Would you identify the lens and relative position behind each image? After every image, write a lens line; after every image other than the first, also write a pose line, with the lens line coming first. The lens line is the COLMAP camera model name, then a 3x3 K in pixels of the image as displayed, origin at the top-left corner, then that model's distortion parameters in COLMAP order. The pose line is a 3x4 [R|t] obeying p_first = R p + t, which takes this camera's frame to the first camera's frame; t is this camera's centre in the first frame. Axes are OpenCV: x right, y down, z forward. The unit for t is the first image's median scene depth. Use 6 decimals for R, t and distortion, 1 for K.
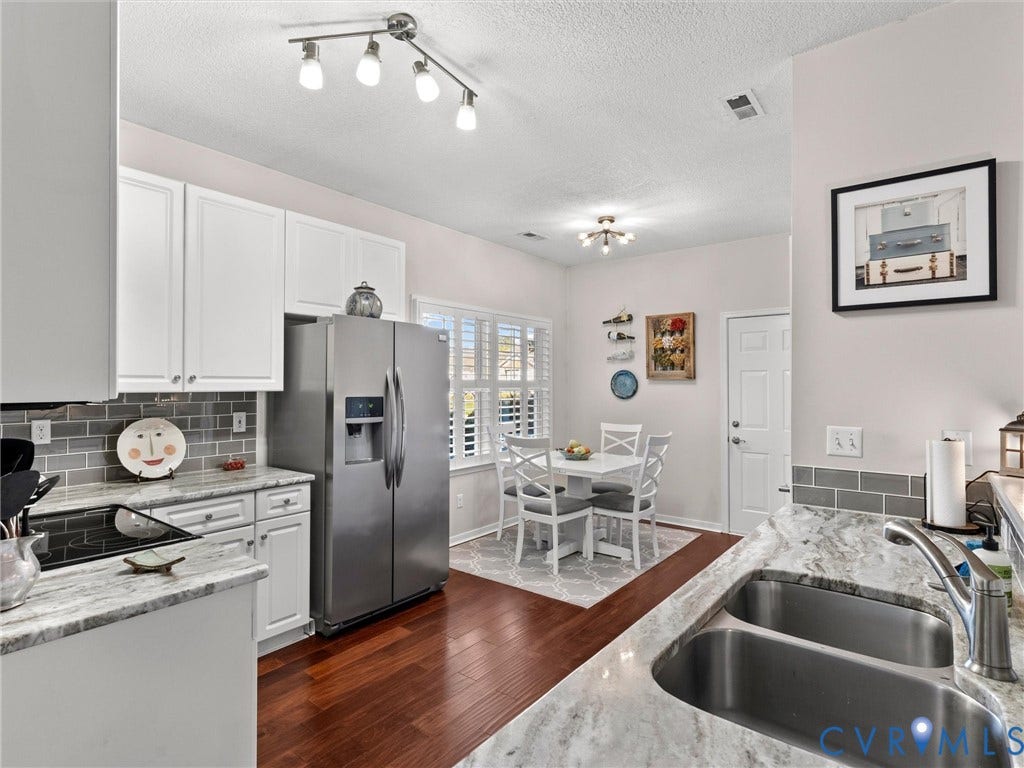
lens RADIAL K [[537.1, 0, 511.8], [0, 537.1, 385.3], [0, 0, 1]] dist [-0.001713, -0.000351]
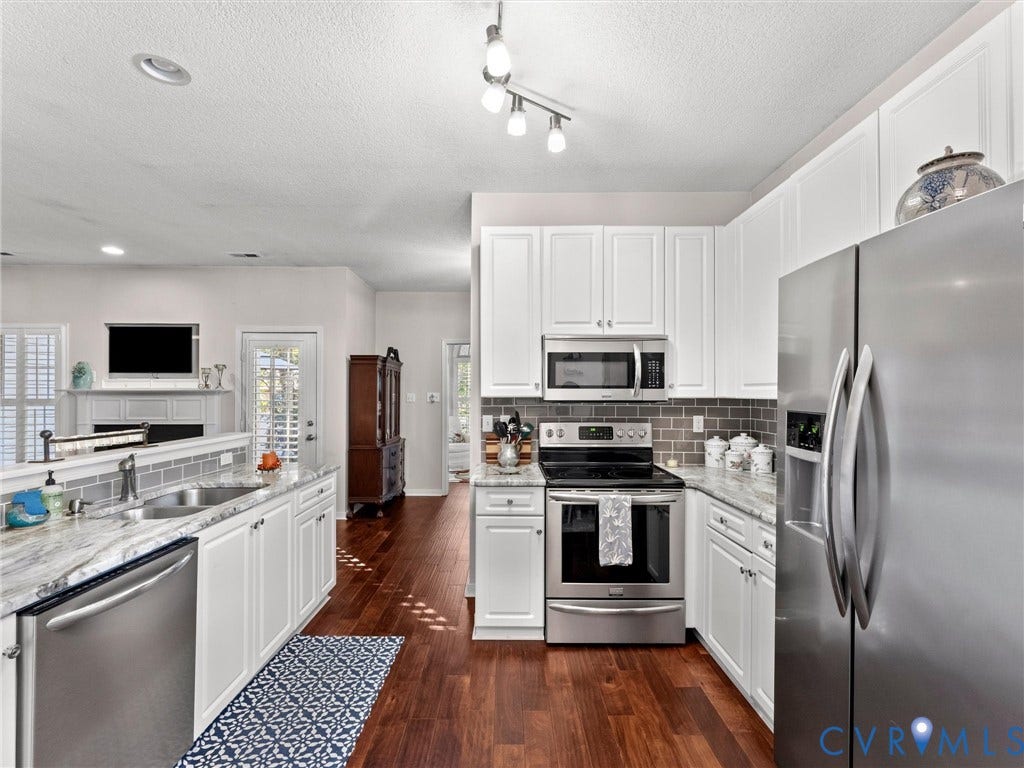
lens RADIAL K [[463.1, 0, 512.0], [0, 463.1, 384.0], [0, 0, 1]] dist [0.001362, 0.000183]
pose [[-0.788856, -0.014615, -0.614404, 0.488401], [0.002591, 0.999629, -0.027104, 0.012180], [0.614573, -0.022973, -0.788526, 2.356728]]
